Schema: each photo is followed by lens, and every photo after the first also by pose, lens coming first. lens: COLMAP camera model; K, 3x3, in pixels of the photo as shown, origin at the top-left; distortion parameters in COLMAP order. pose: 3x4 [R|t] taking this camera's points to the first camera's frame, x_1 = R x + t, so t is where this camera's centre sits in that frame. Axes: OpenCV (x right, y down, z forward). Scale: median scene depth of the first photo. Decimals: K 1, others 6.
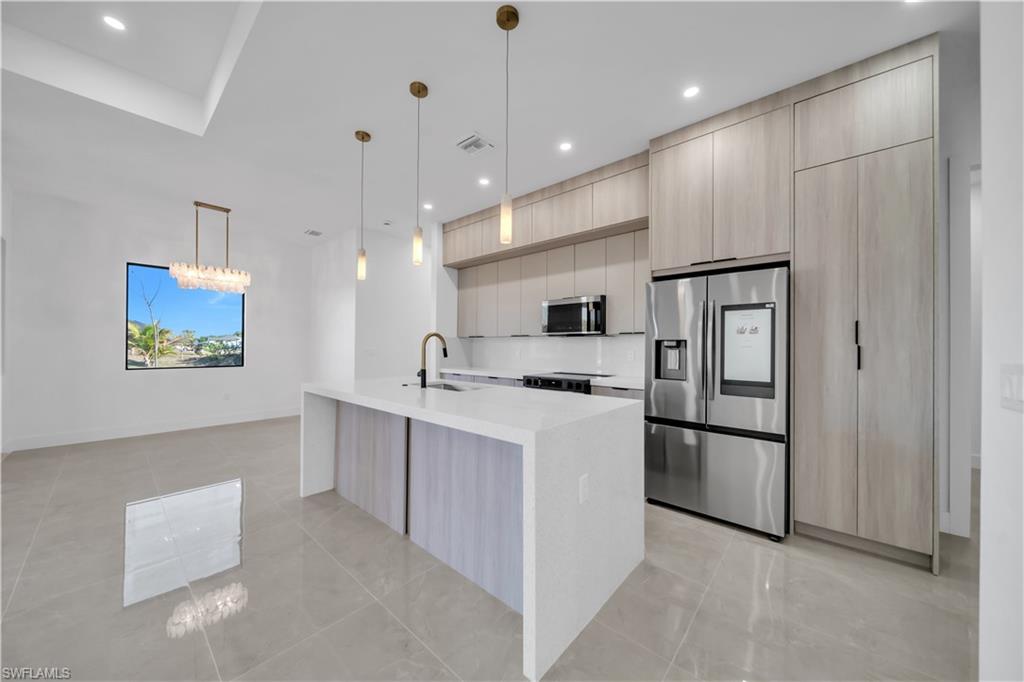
lens RADIAL K [[353.9, 0, 510.5], [0, 353.9, 345.8], [0, 0, 1]] dist [-0.000981, -0.000207]
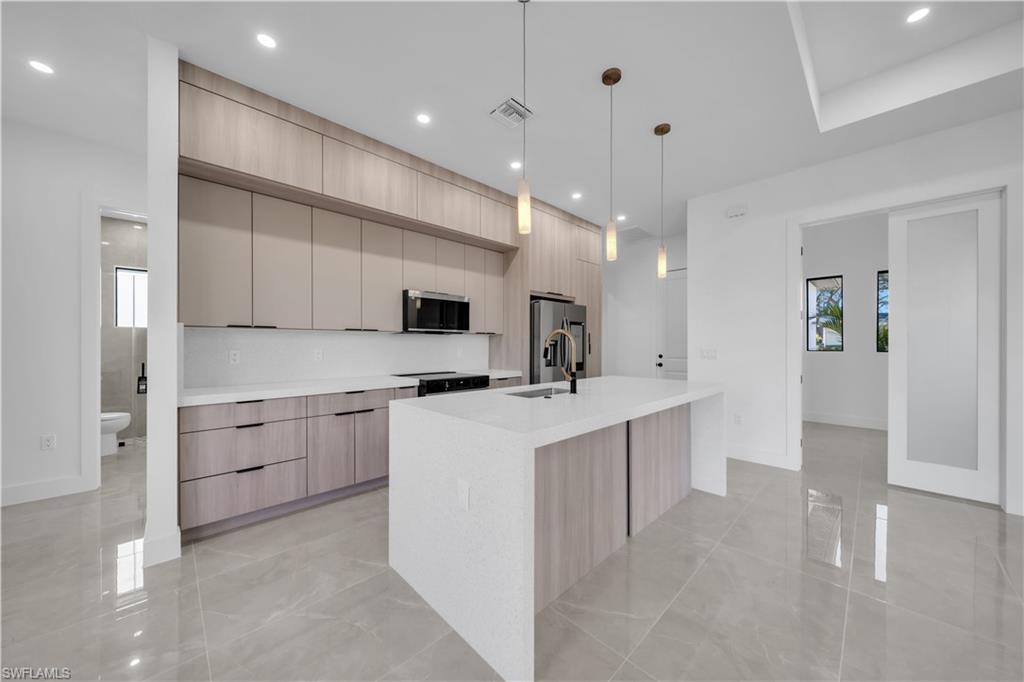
lens RADIAL K [[353.9, 0, 510.5], [0, 353.9, 345.8], [0, 0, 1]] dist [-0.000981, -0.000207]
pose [[0.076706, -0.006992, 0.997029, -1.114027], [-0.002282, 0.999972, 0.007188, -0.003182], [-0.997051, -0.002826, 0.076688, 1.078421]]
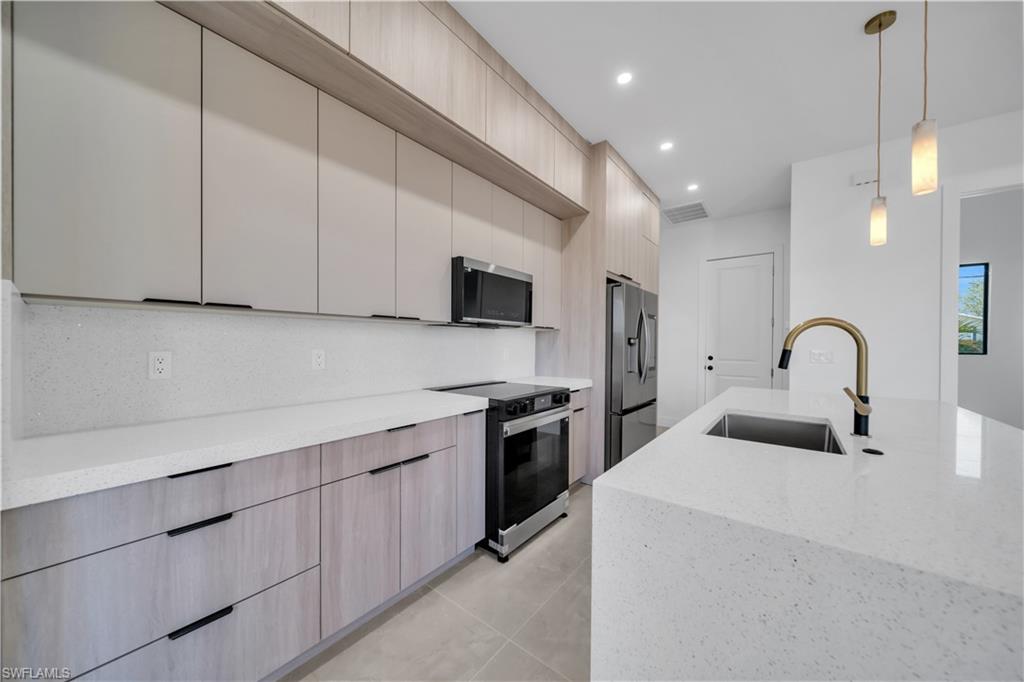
lens RADIAL K [[353.9, 0, 510.5], [0, 353.9, 345.8], [0, 0, 1]] dist [-0.000981, -0.000207]
pose [[-0.054249, -0.013055, 0.998442, -0.684339], [-0.009536, 0.999876, 0.012556, -0.002093], [-0.998482, -0.008840, -0.054367, 1.482227]]
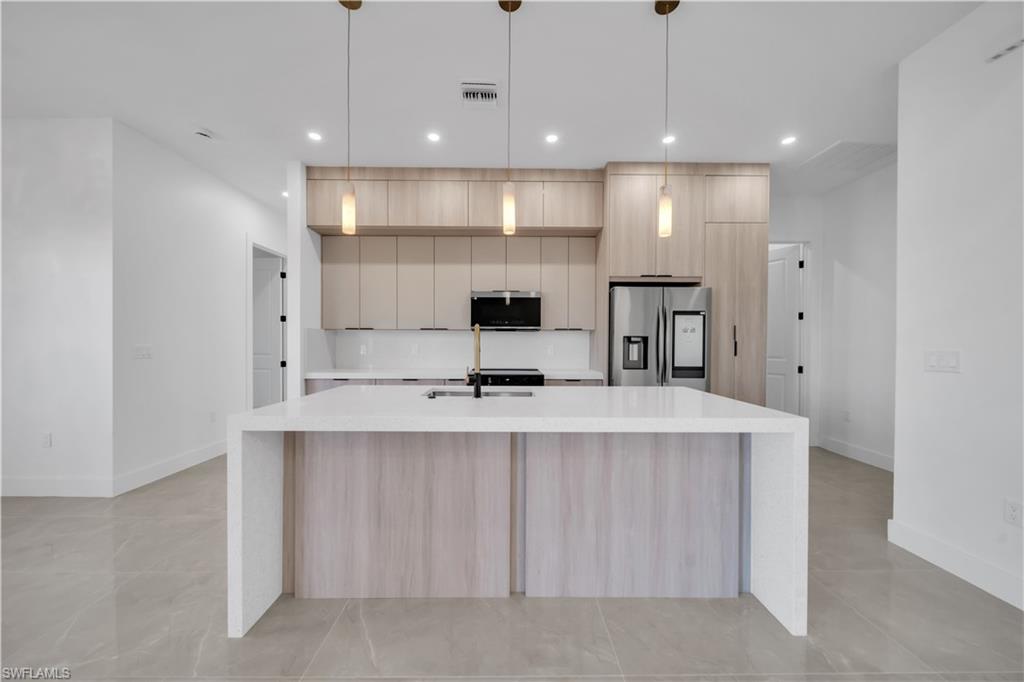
lens RADIAL K [[353.9, 0, 510.5], [0, 353.9, 345.8], [0, 0, 1]] dist [-0.000981, -0.000207]
pose [[0.742659, -0.010349, 0.669590, -0.689495], [-0.001460, 0.999853, 0.017073, -0.004240], [-0.669668, -0.013658, 0.742535, 0.393354]]
